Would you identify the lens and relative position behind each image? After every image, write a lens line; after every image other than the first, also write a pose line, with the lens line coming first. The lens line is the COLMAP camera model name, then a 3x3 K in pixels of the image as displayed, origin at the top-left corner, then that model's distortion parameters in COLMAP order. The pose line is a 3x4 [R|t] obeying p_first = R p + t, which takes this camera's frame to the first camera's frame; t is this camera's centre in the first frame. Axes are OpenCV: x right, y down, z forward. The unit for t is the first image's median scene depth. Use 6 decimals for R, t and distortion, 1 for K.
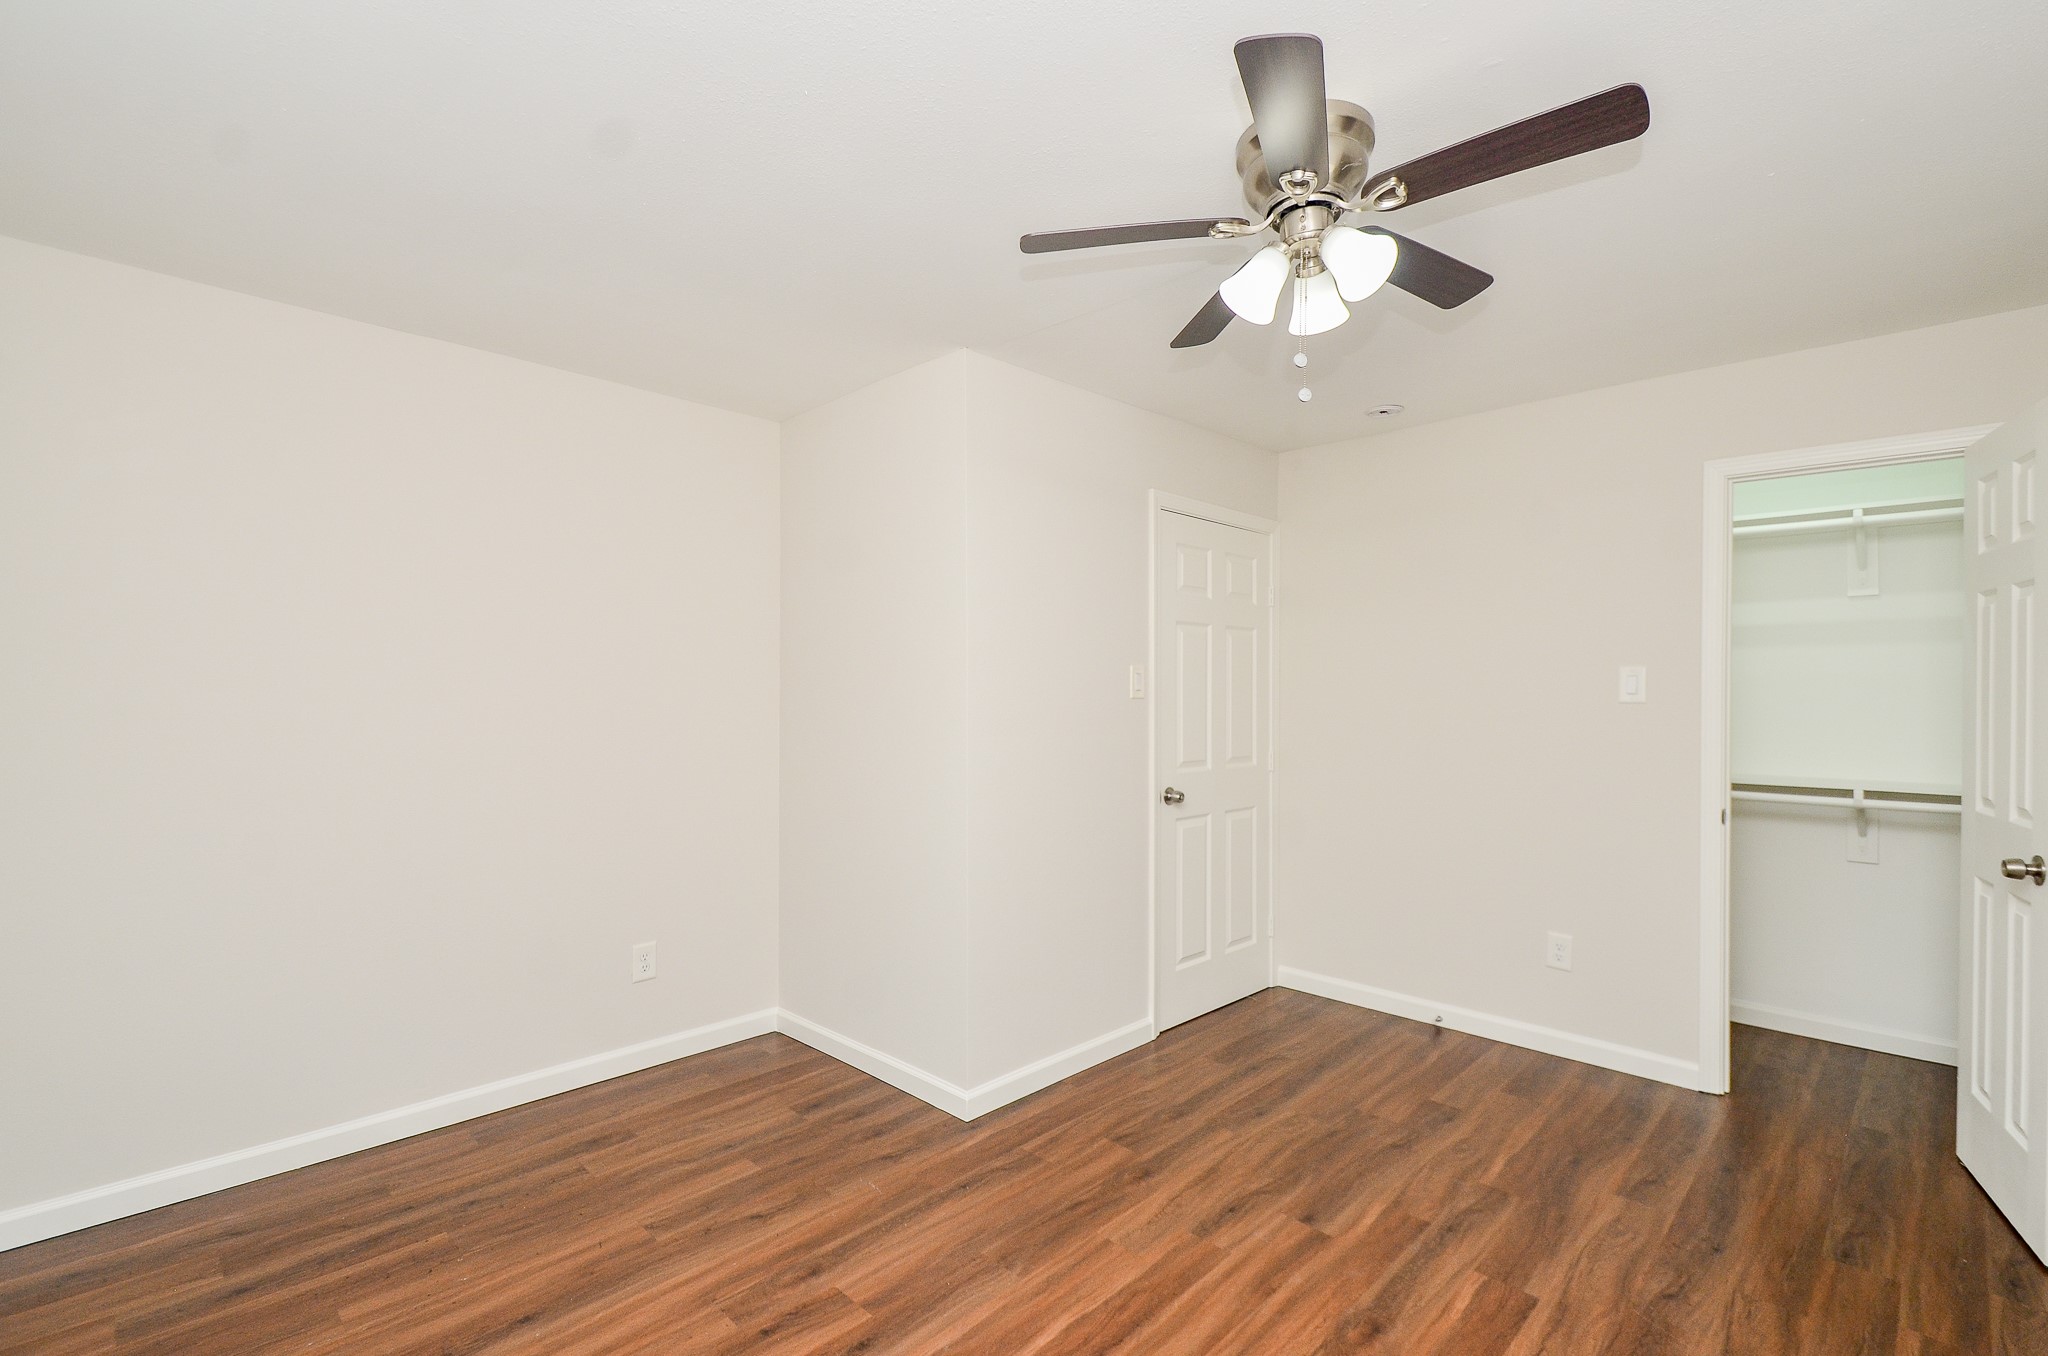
lens RADIAL K [[937.1, 0, 1024.0], [0, 937.1, 678.0], [0, 0, 1]] dist [-0.001661, -0.000402]
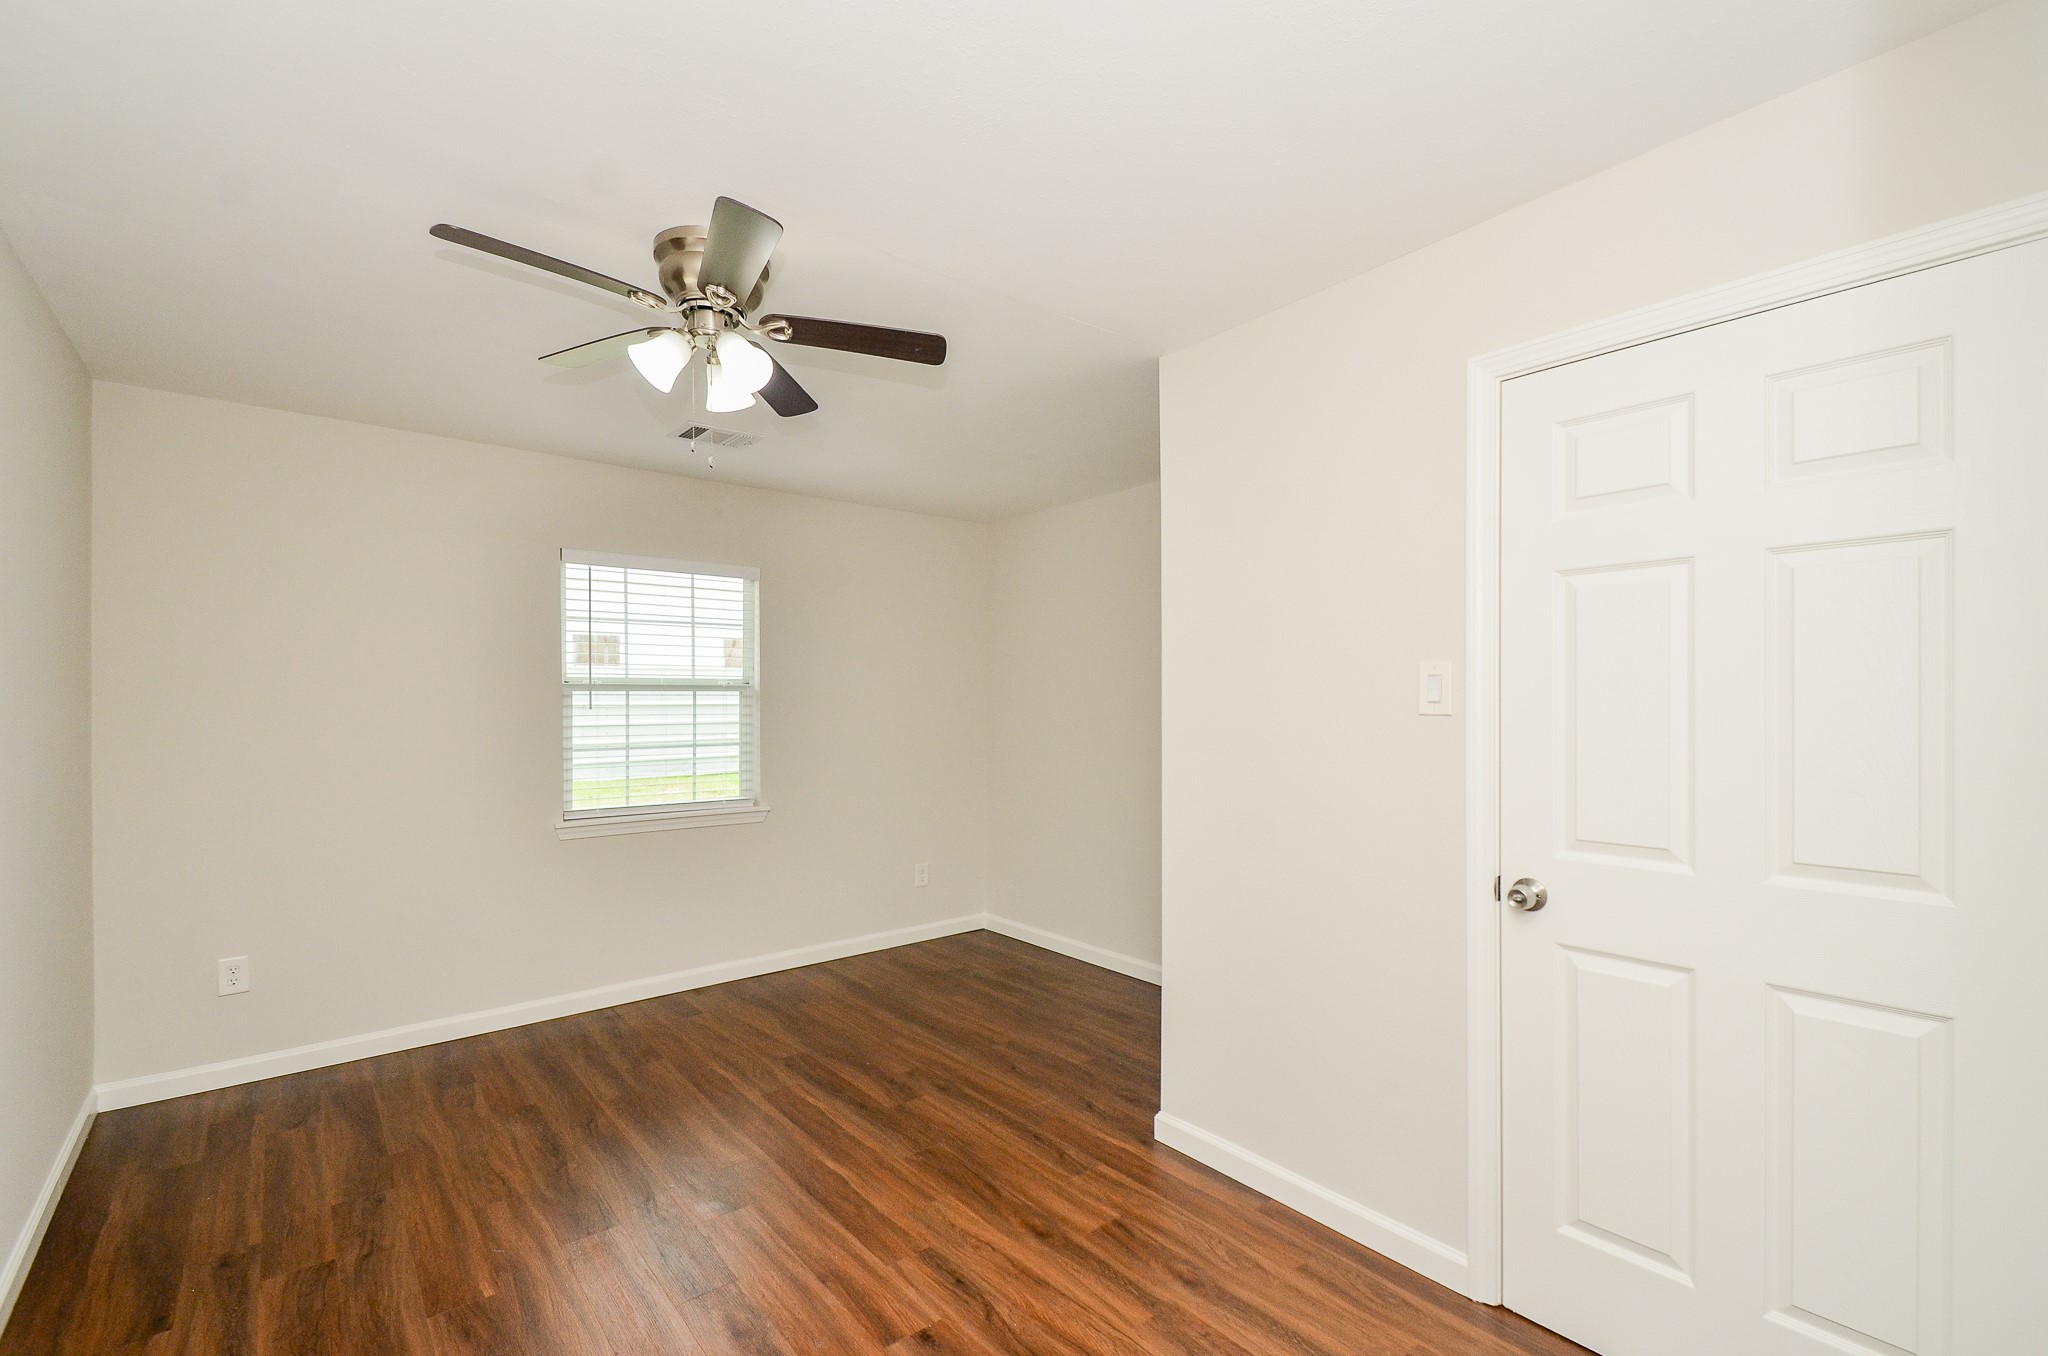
lens RADIAL K [[894.2, 0, 1026.0], [0, 894.2, 701.7], [0, 0, 1]] dist [0.020818, -0.018211]
pose [[-0.109172, -0.001186, -0.994022, 1.083240], [0.012912, 0.999913, -0.002611, 0.016552], [0.993939, -0.013120, -0.109147, 1.178346]]
